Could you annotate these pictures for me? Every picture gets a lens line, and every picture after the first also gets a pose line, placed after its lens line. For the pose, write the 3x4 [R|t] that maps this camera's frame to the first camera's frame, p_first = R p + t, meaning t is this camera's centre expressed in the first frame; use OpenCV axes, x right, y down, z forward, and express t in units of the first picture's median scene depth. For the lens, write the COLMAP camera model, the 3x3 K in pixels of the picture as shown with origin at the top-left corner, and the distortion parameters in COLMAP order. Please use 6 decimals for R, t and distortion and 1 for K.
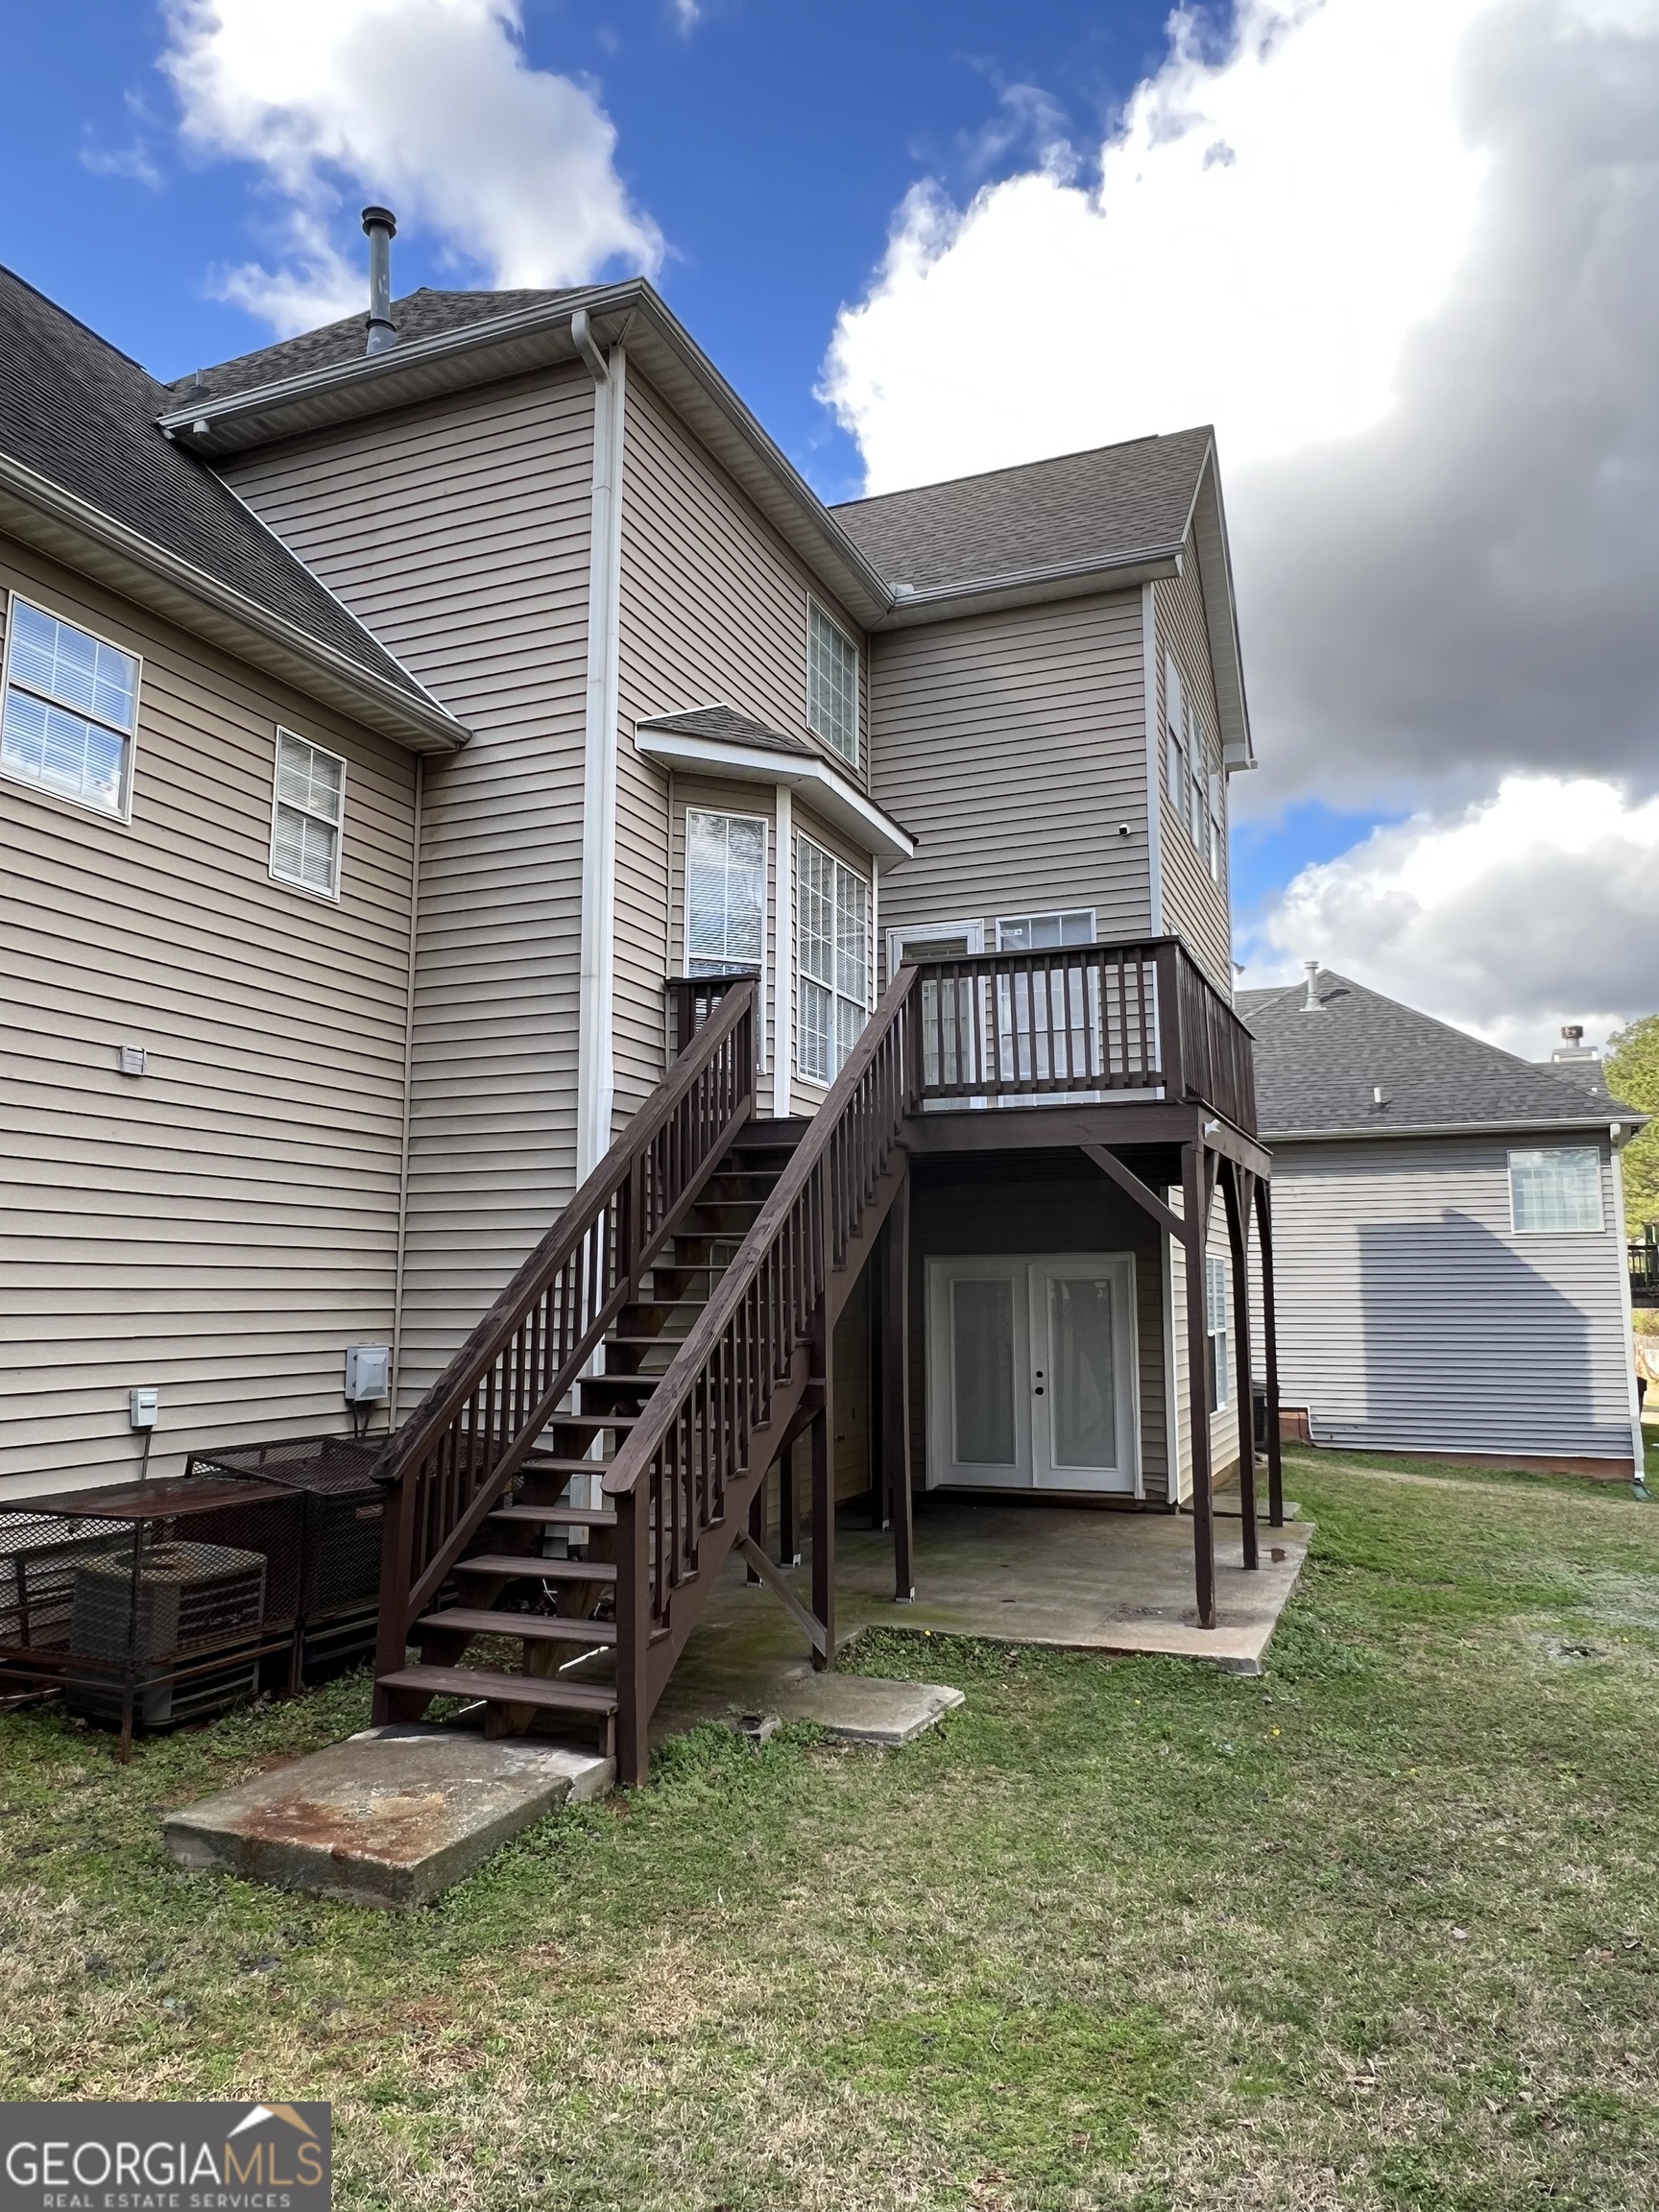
lens RADIAL K [[1481.6, 0, 830.5], [0, 1481.6, 1107.3], [0, 0, 1]] dist [-0.000531, -0.000071]
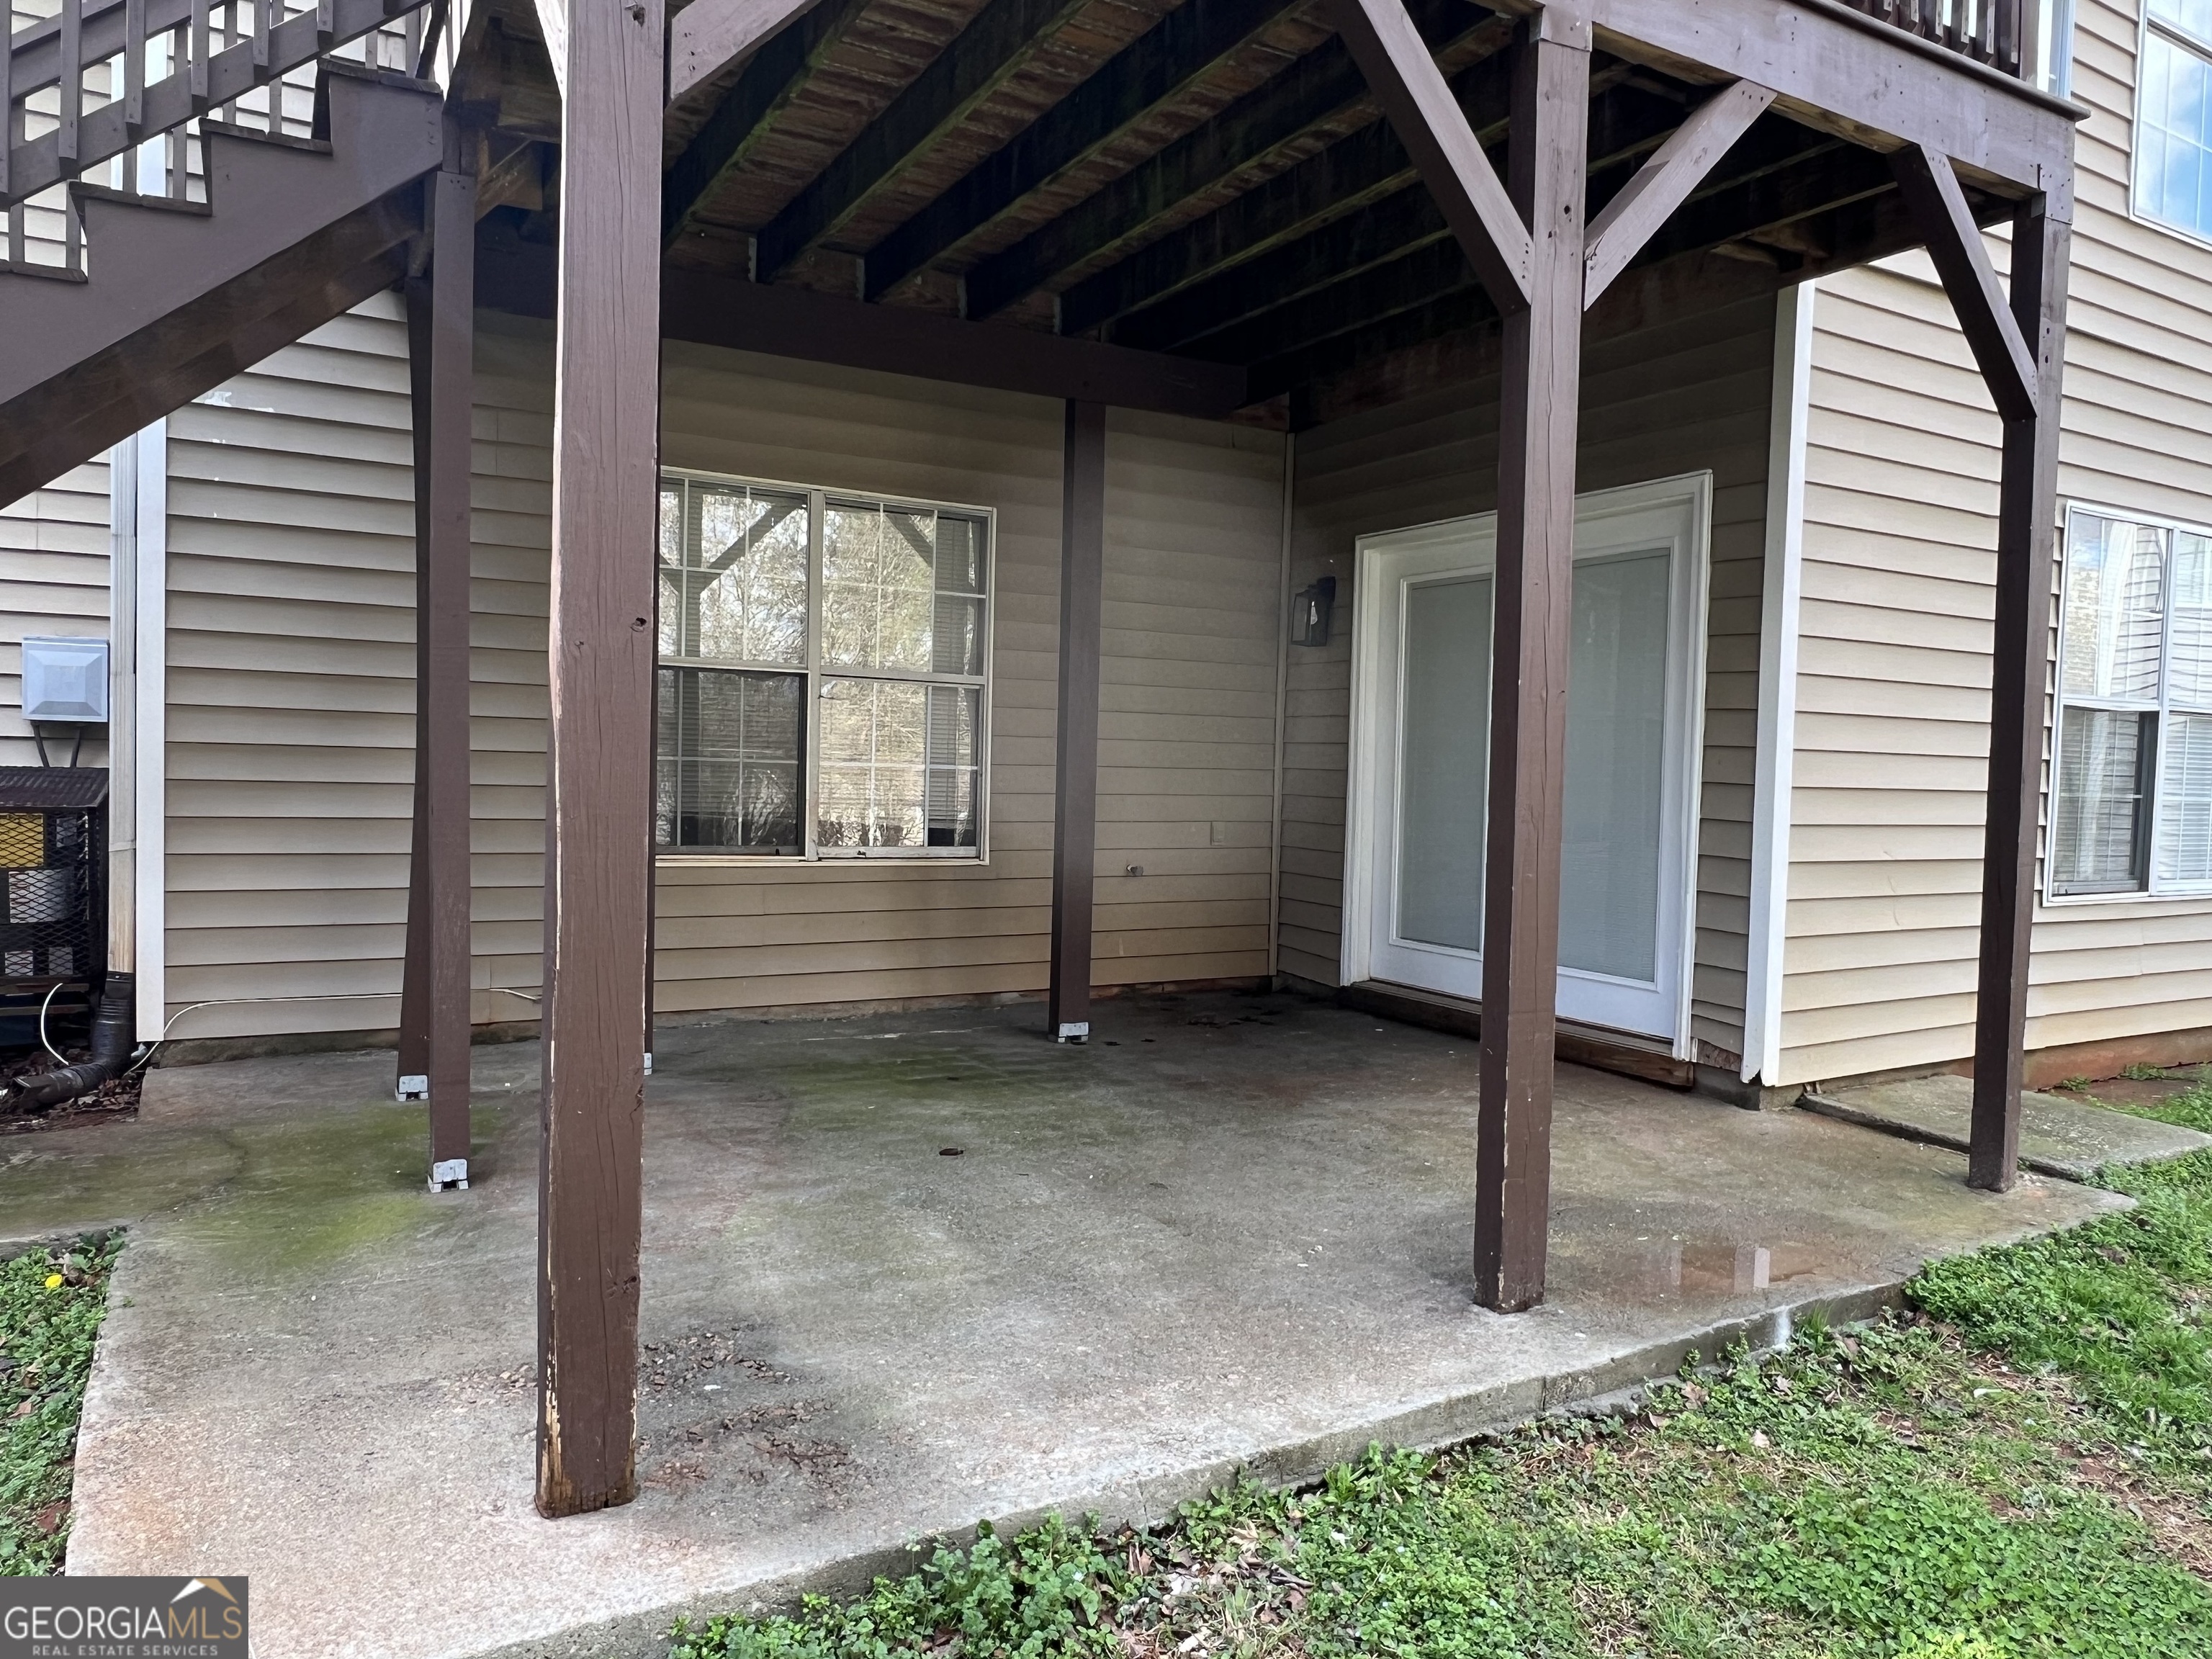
lens RADIAL K [[1481.6, 0, 1106.3], [0, 1481.6, 826.4], [0, 0, 1]] dist [-0.000531, -0.000071]
pose [[0.789631, 0.050836, -0.611472, 0.333666], [0.049663, 0.987997, 0.146273, 0.129104], [0.611569, -0.145869, 0.777628, 0.581568]]
